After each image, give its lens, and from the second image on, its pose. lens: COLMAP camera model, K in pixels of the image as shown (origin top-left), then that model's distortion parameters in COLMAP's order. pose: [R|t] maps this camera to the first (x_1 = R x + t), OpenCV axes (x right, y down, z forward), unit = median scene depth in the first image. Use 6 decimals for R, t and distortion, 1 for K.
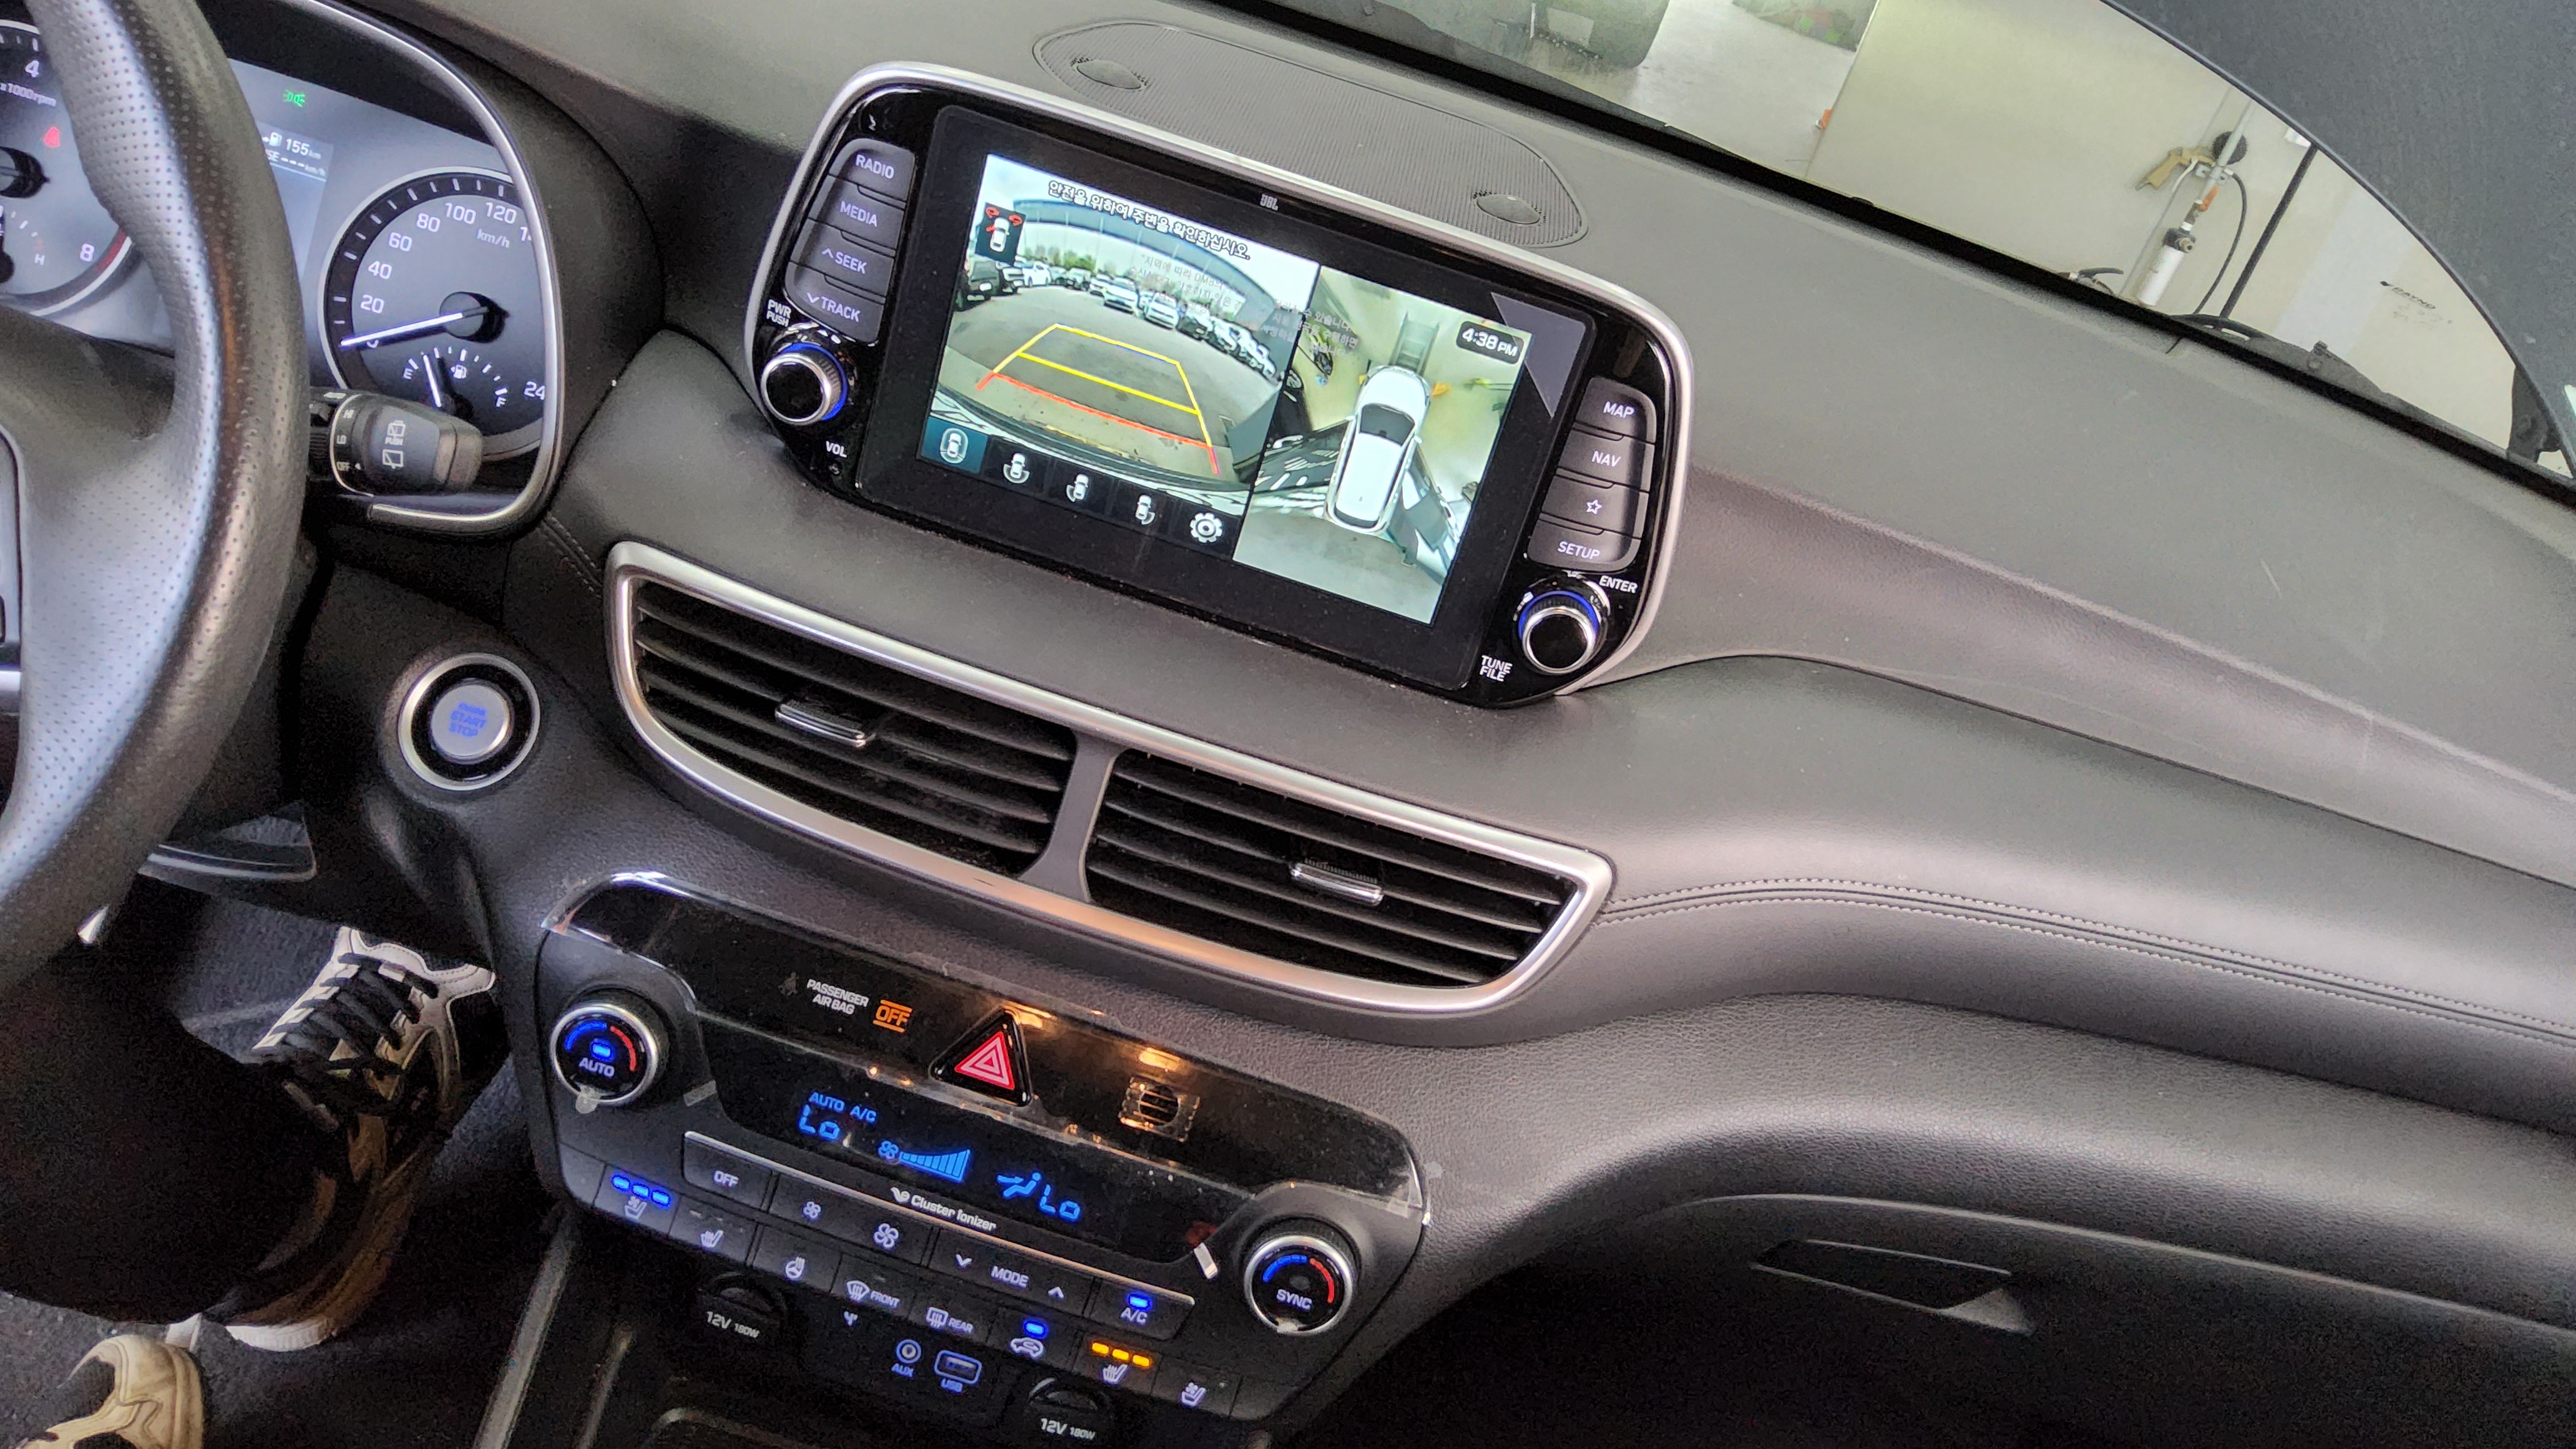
lens RADIAL K [[1887.7, 0, 1307.7], [0, 1887.7, 734.4], [0, 0, 1]] dist [0.012413, -0.027780]
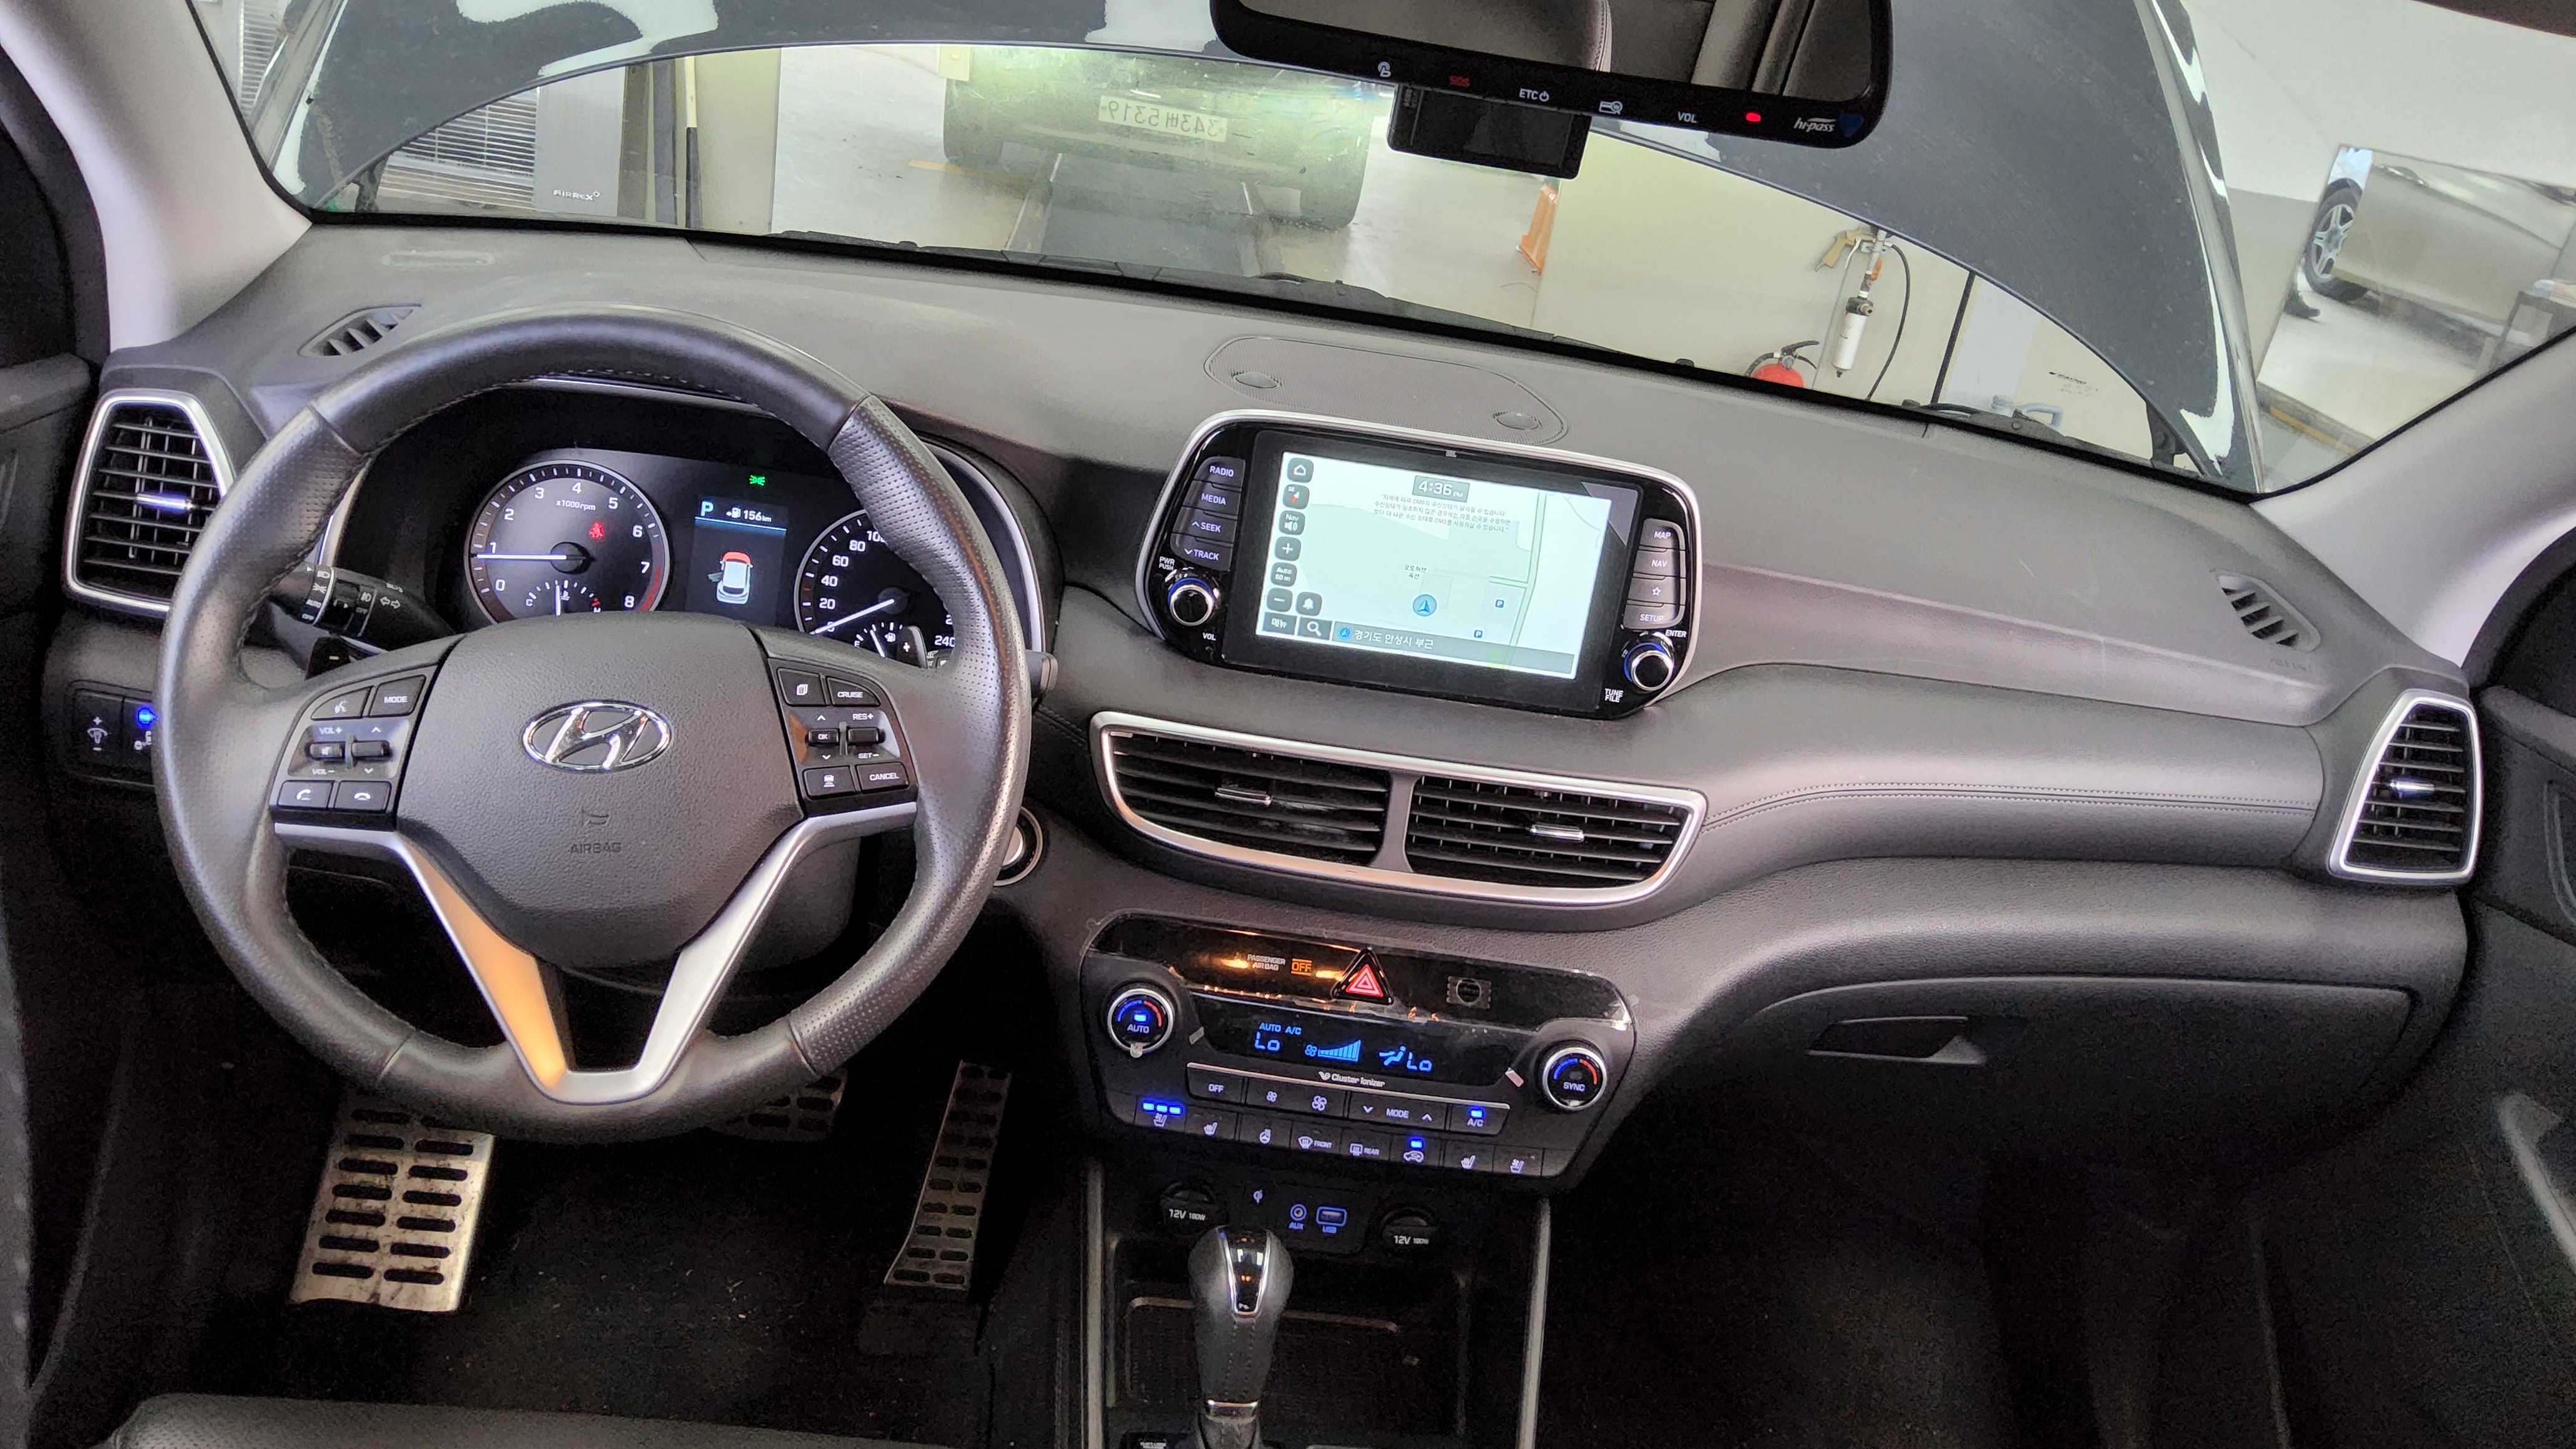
lens RADIAL K [[1887.7, 0, 1268.9], [0, 1887.7, 726.5], [0, 0, 1]] dist [0.012413, -0.027780]
pose [[0.979129, -0.177583, 0.098852, -0.374153], [0.185334, 0.979760, -0.075645, 0.063078], [-0.083418, 0.092387, 0.992223, -0.651226]]
